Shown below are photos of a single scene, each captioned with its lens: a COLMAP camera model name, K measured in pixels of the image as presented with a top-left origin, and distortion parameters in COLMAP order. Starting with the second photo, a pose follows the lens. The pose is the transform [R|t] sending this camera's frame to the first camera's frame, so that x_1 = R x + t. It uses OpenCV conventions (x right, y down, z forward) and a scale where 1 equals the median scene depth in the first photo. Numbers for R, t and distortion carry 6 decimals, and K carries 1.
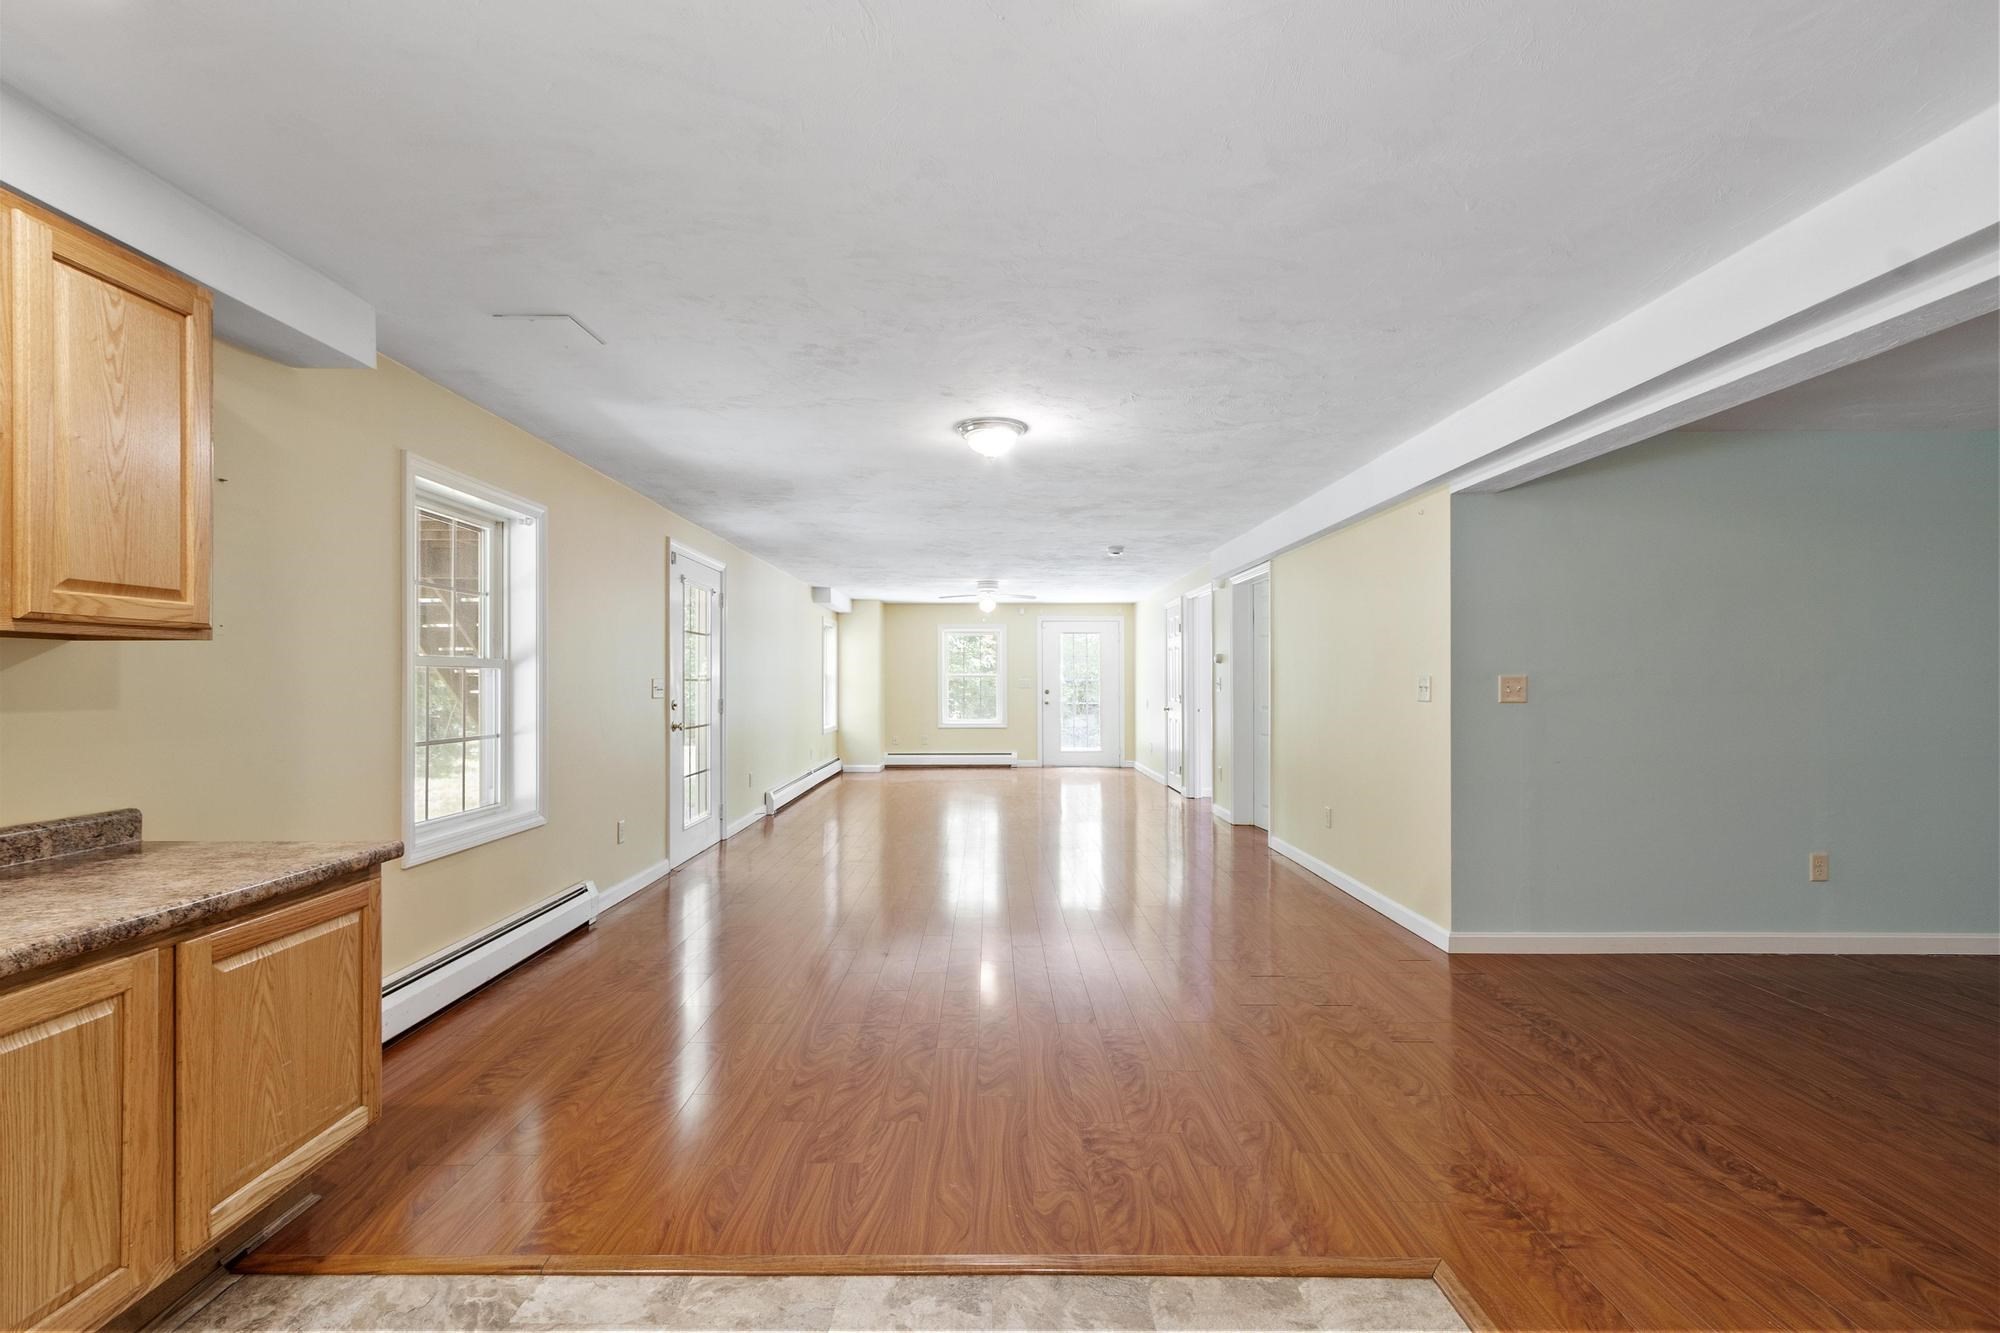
lens RADIAL K [[899.1, 0, 987.3], [0, 899.1, 666.9], [0, 0, 1]] dist [0.000110, 0.001053]
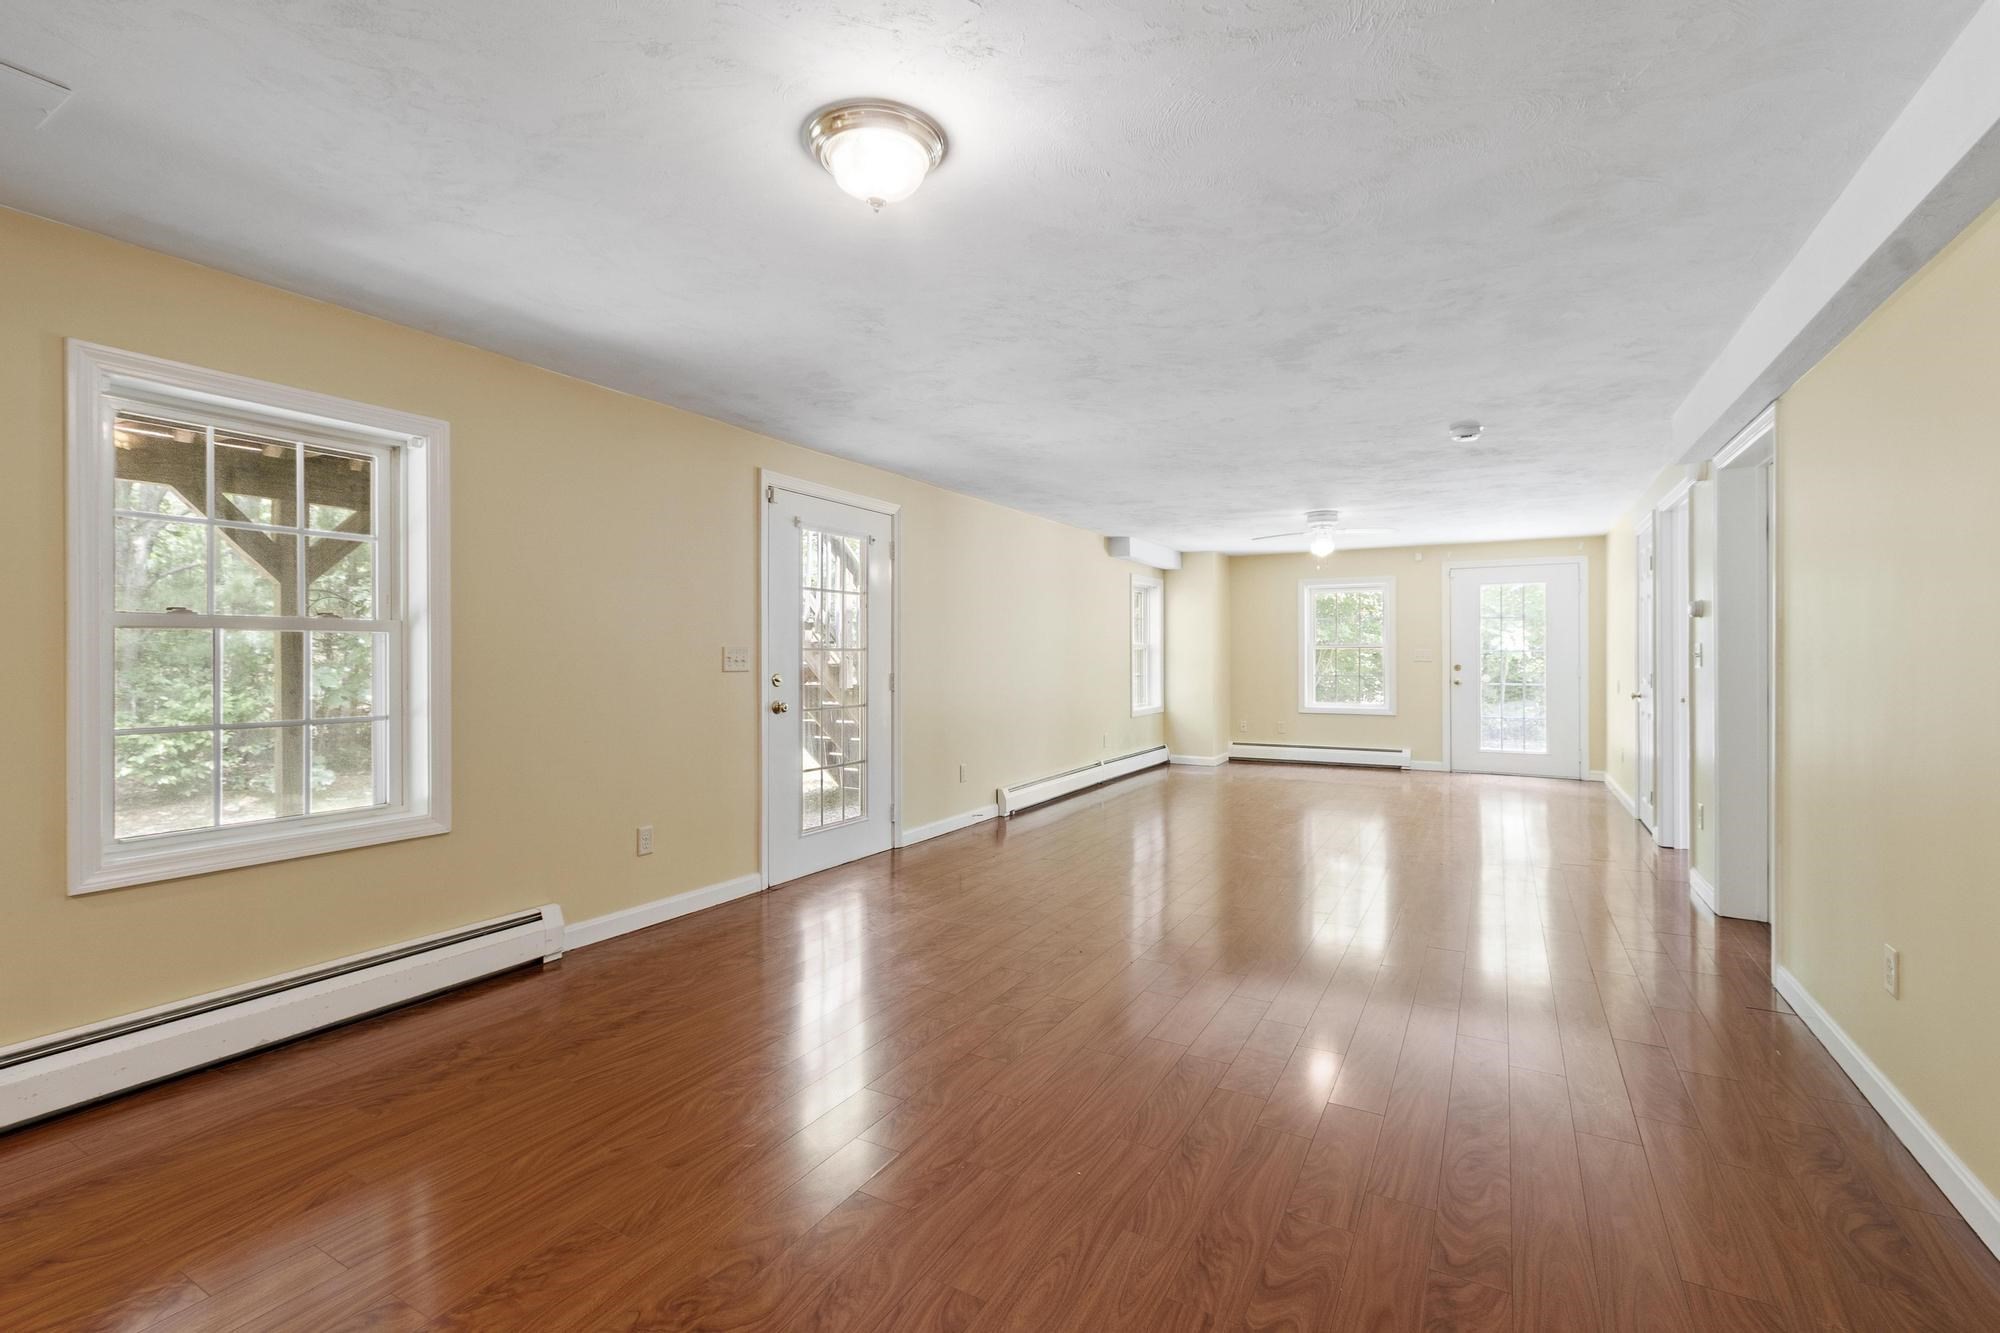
lens RADIAL K [[899.1, 0, 987.3], [0, 899.1, 666.9], [0, 0, 1]] dist [0.000110, 0.001053]
pose [[0.863924, 0.005693, -0.503590, 0.123465], [0.008585, 0.999624, 0.026029, 0.006343], [0.503549, -0.026810, 0.863551, 0.232669]]
